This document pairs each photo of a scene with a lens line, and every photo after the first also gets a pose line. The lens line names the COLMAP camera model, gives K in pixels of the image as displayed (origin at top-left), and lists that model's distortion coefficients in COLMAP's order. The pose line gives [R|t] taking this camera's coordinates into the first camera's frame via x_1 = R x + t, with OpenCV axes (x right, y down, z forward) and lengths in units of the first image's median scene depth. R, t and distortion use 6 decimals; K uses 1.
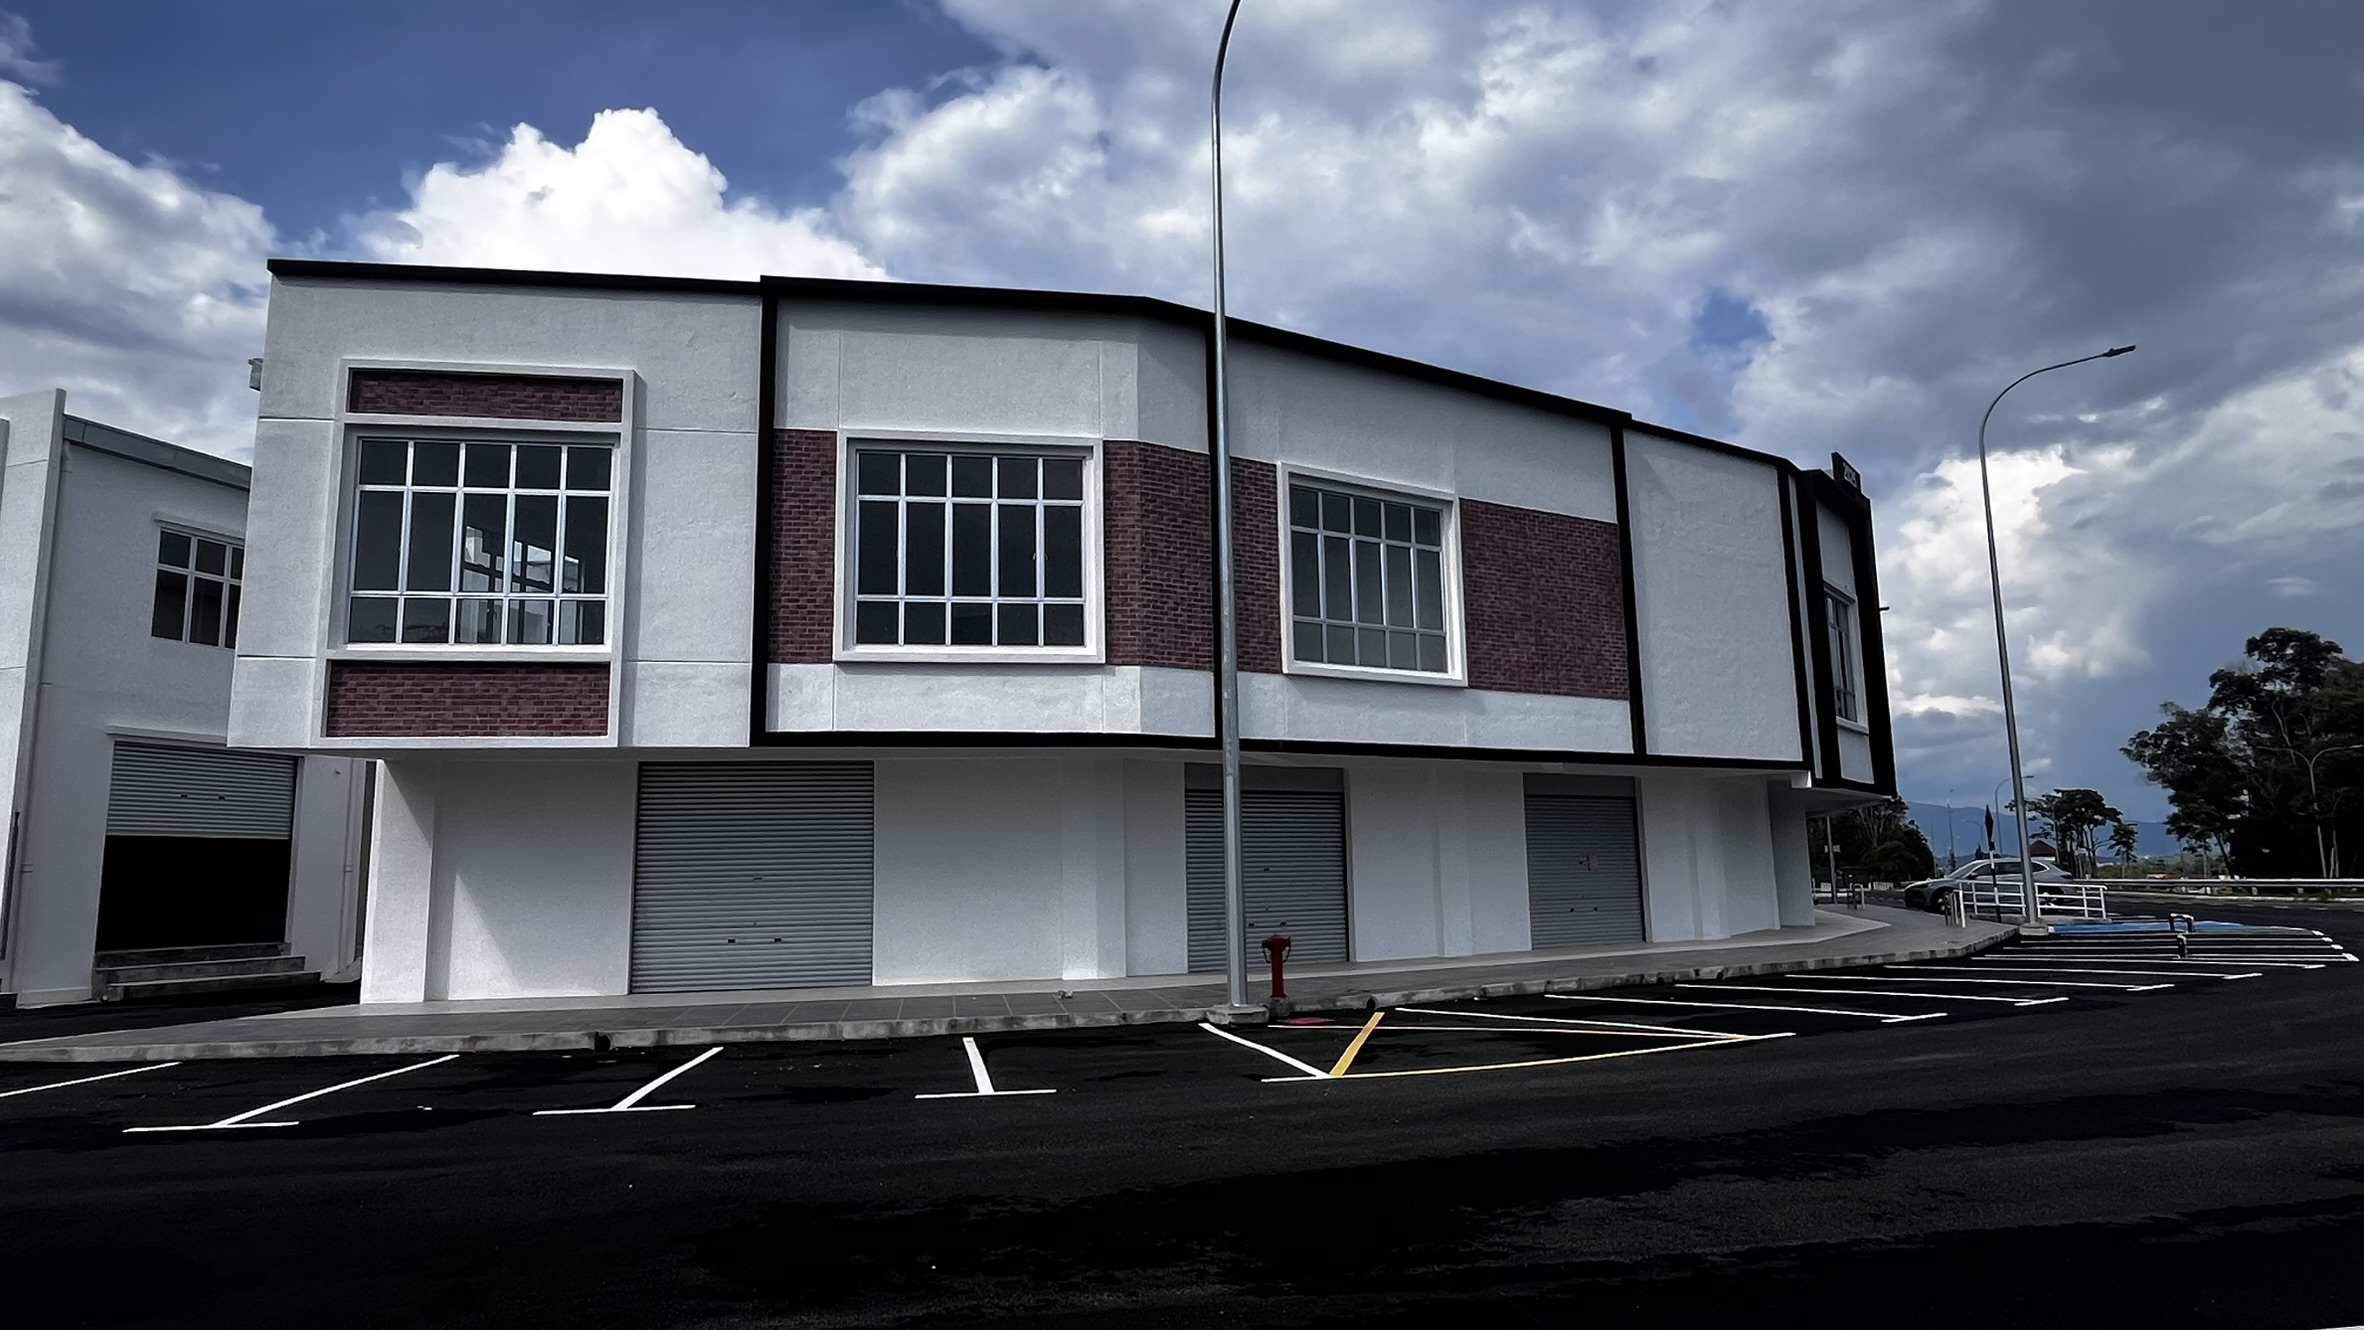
lens RADIAL K [[1394.7, 0, 1182.0], [0, 1394.7, 665.0], [0, 0, 1]] dist [-0.002225, -0.000097]
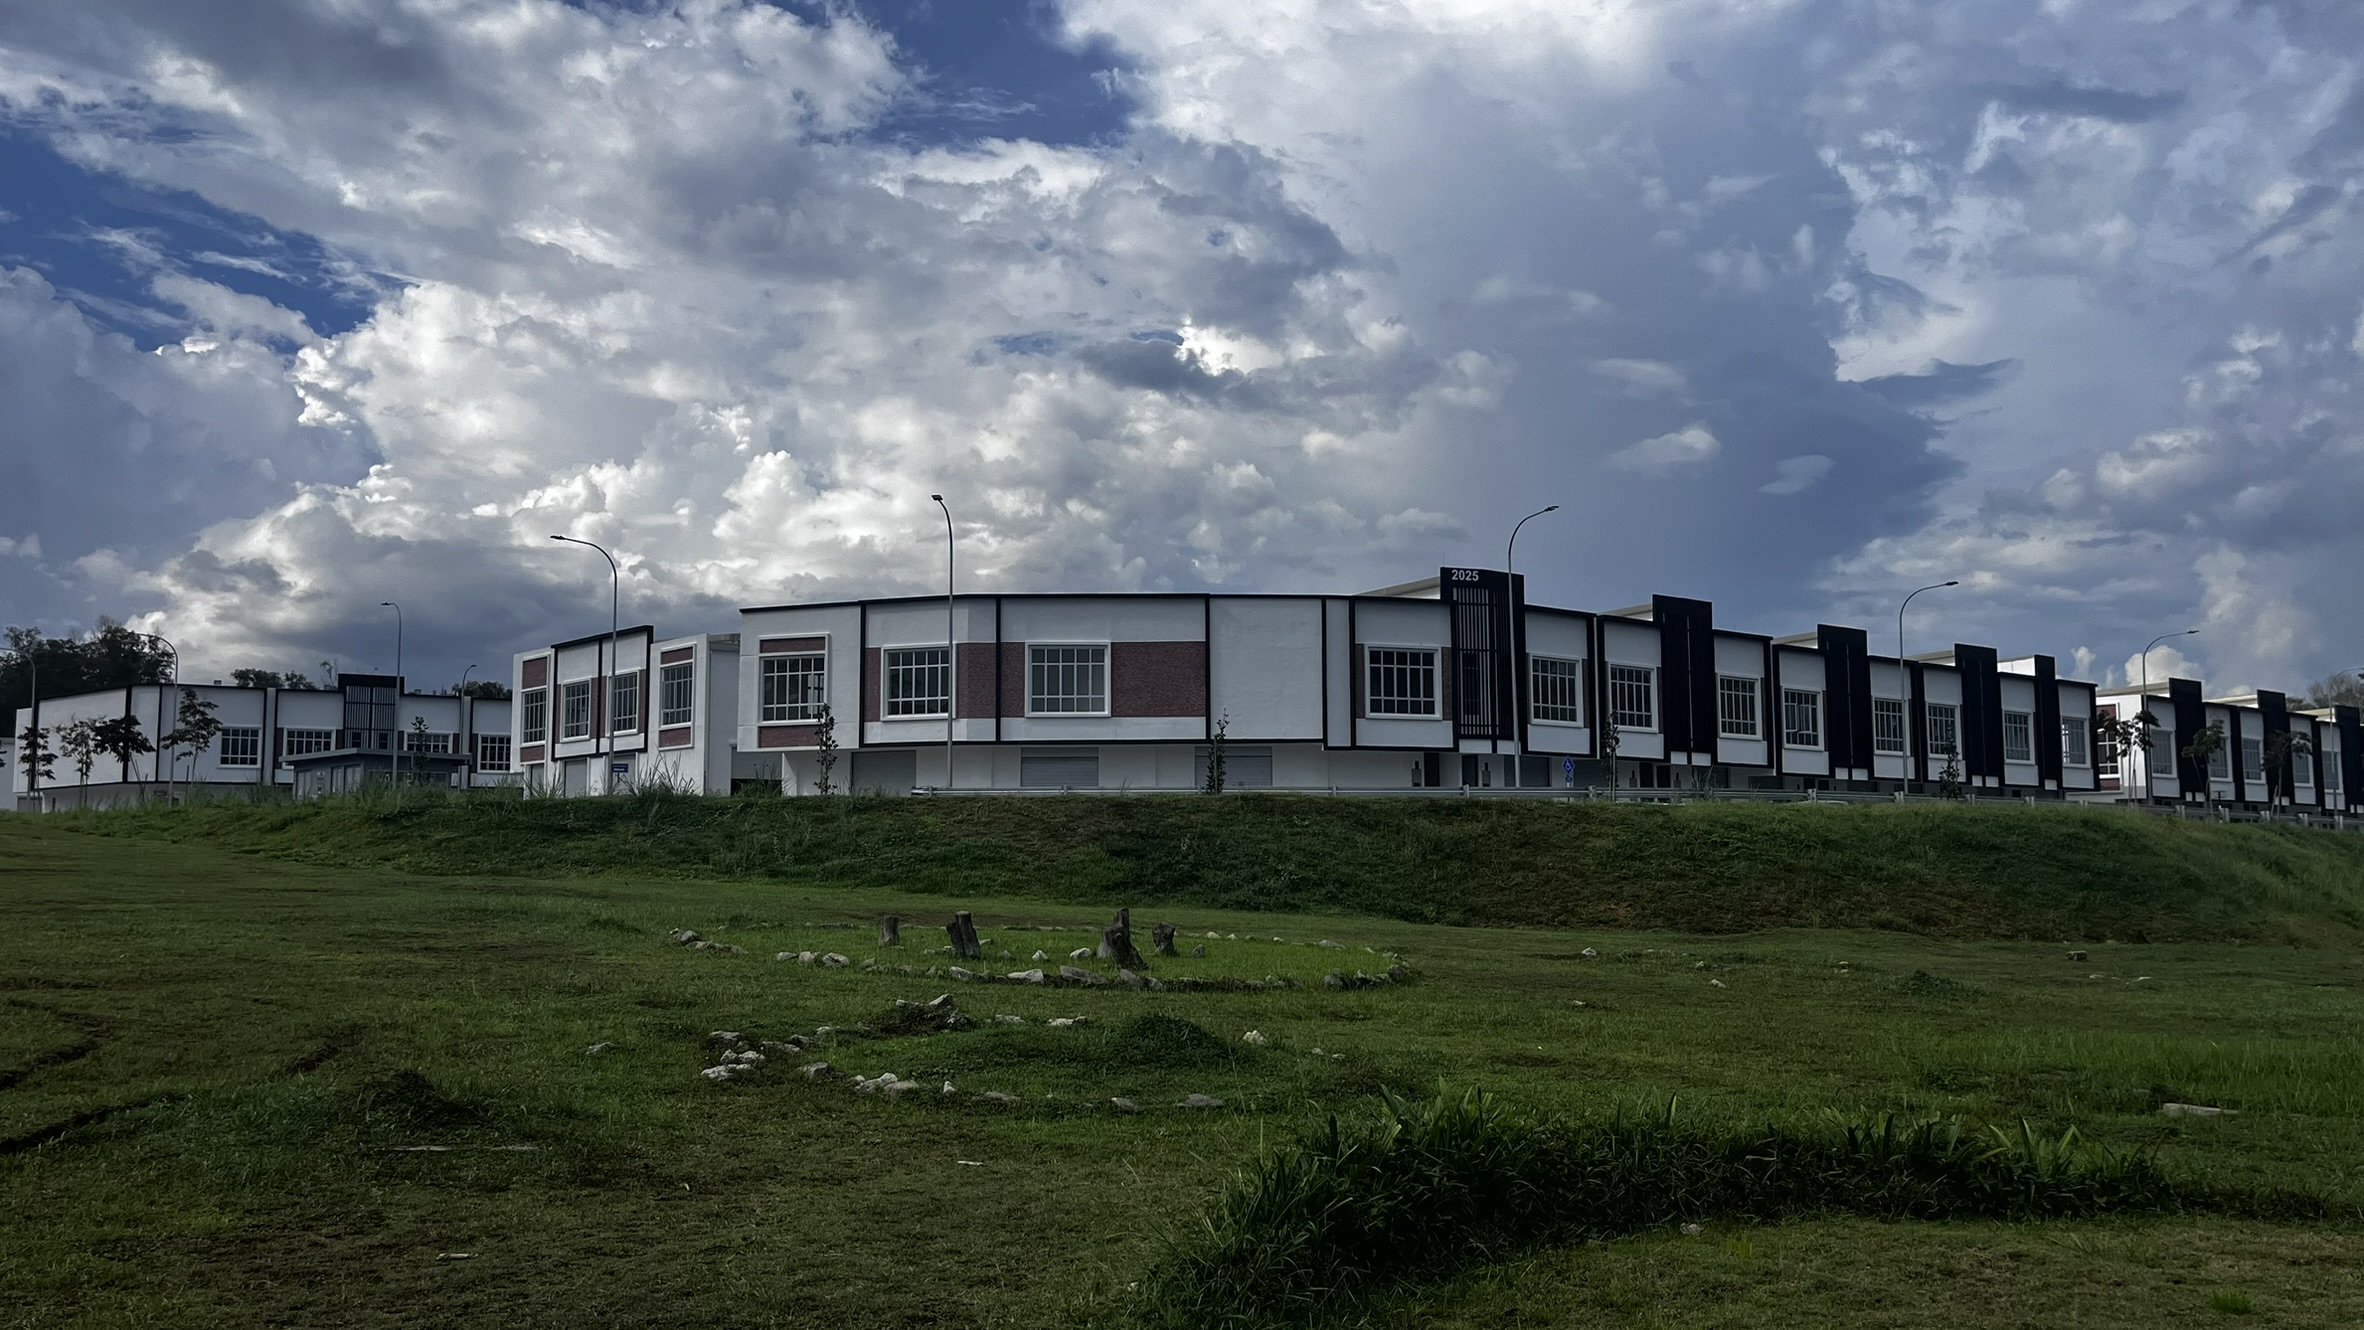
lens RADIAL K [[2065.6, 0, 1182.0], [0, 2065.6, 665.0], [0, 0, 1]] dist [0.003633, -0.000489]
pose [[0.853064, -0.042955, -0.520036, 2.260846], [0.065796, 0.997506, 0.025537, -0.165771], [0.517642, -0.056001, 0.853763, -2.162913]]
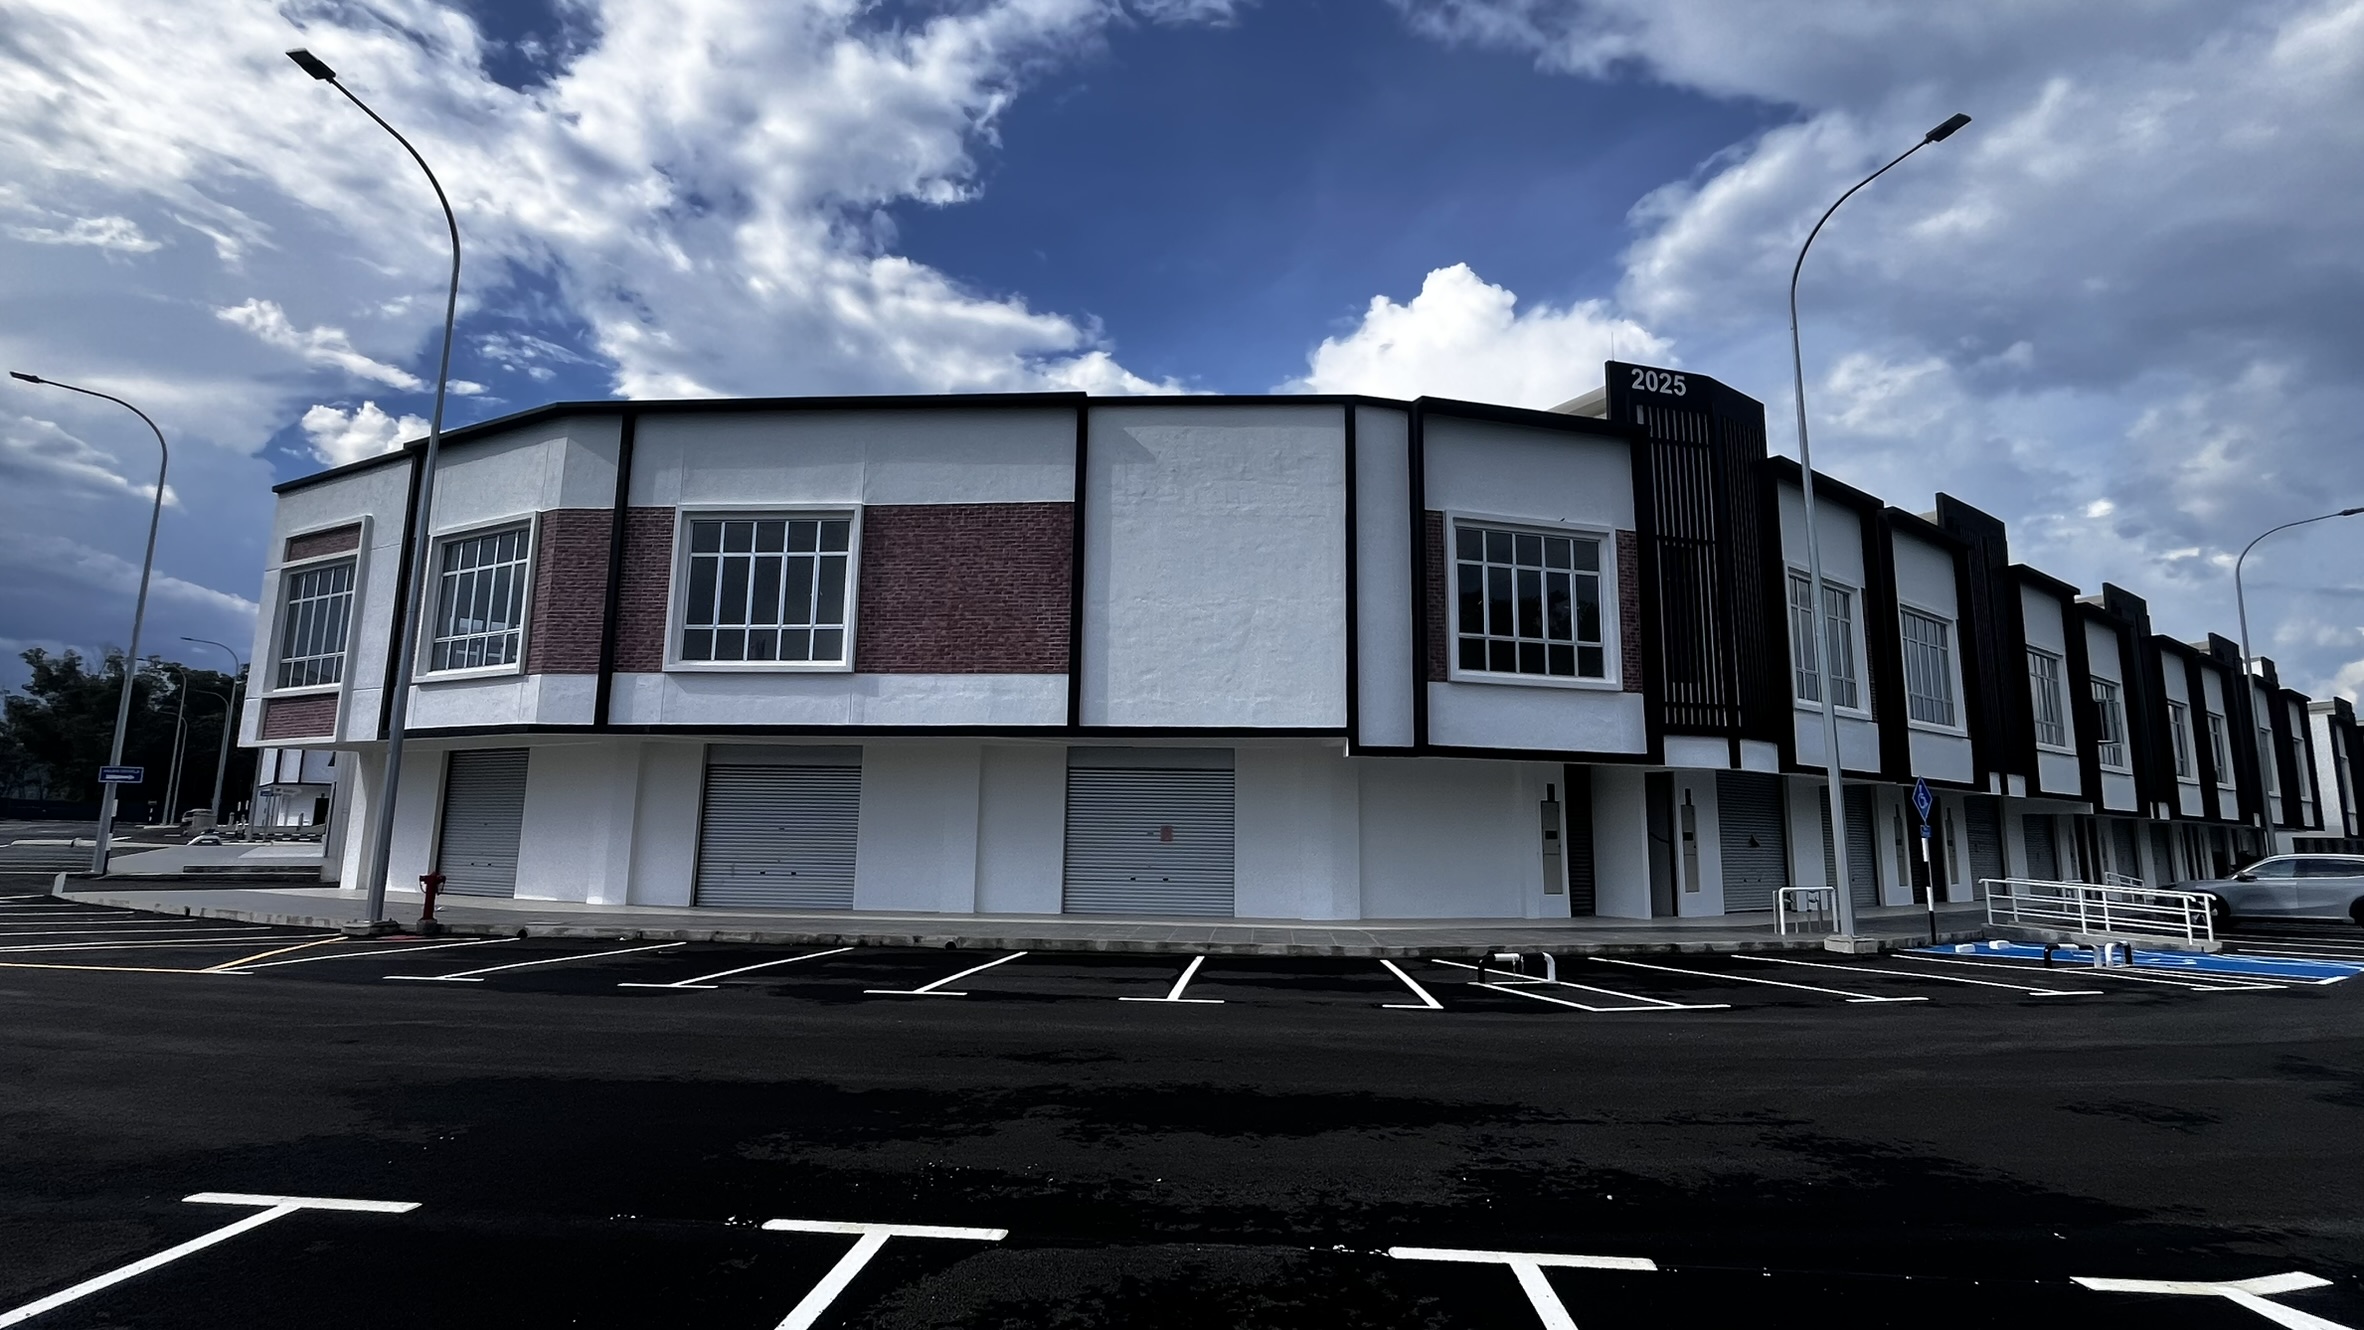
lens RADIAL K [[1093.5, 0, 1182.0], [0, 1093.5, 665.0], [0, 0, 1]] dist [-0.003026, -0.000027]
pose [[0.797330, -0.065170, -0.600015, 0.919453], [0.060067, 0.997786, -0.028553, 0.049776], [0.600547, -0.013275, 0.799479, 0.434883]]
